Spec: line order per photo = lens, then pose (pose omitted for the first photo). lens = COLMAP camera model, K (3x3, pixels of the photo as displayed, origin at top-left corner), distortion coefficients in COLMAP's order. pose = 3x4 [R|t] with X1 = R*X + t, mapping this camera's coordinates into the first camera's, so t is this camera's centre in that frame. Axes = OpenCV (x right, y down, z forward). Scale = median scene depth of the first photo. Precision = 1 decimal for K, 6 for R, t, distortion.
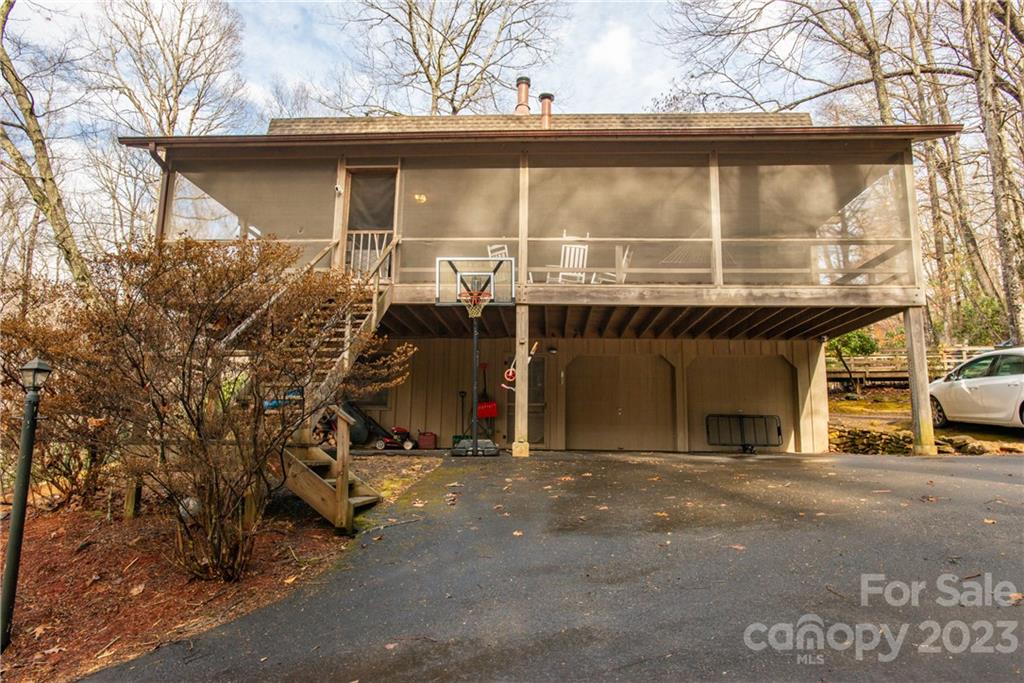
lens RADIAL K [[606.2, 0, 512.0], [0, 606.2, 341.5], [0, 0, 1]] dist [-0.005364, 0.000311]
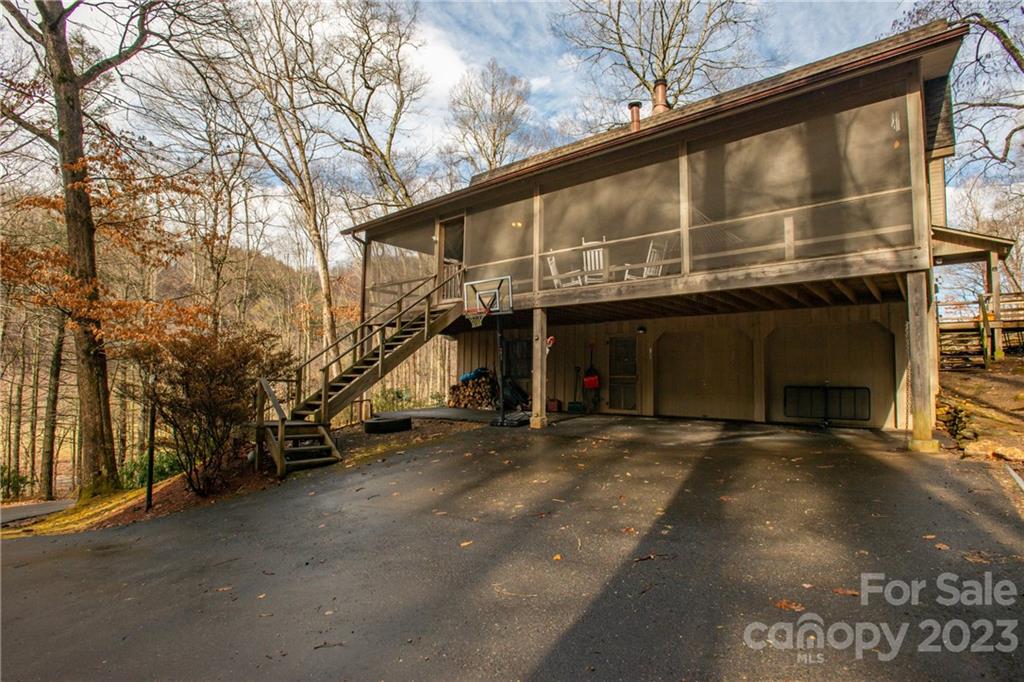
lens RADIAL K [[488.3, 0, 512.0], [0, 488.3, 341.0], [0, 0, 1]] dist [-0.031991, 0.001762]
pose [[0.810800, -0.053545, -0.582868, 0.566473], [0.099488, 0.993924, 0.047086, -0.046244], [0.576806, -0.096166, 0.811201, 0.141820]]
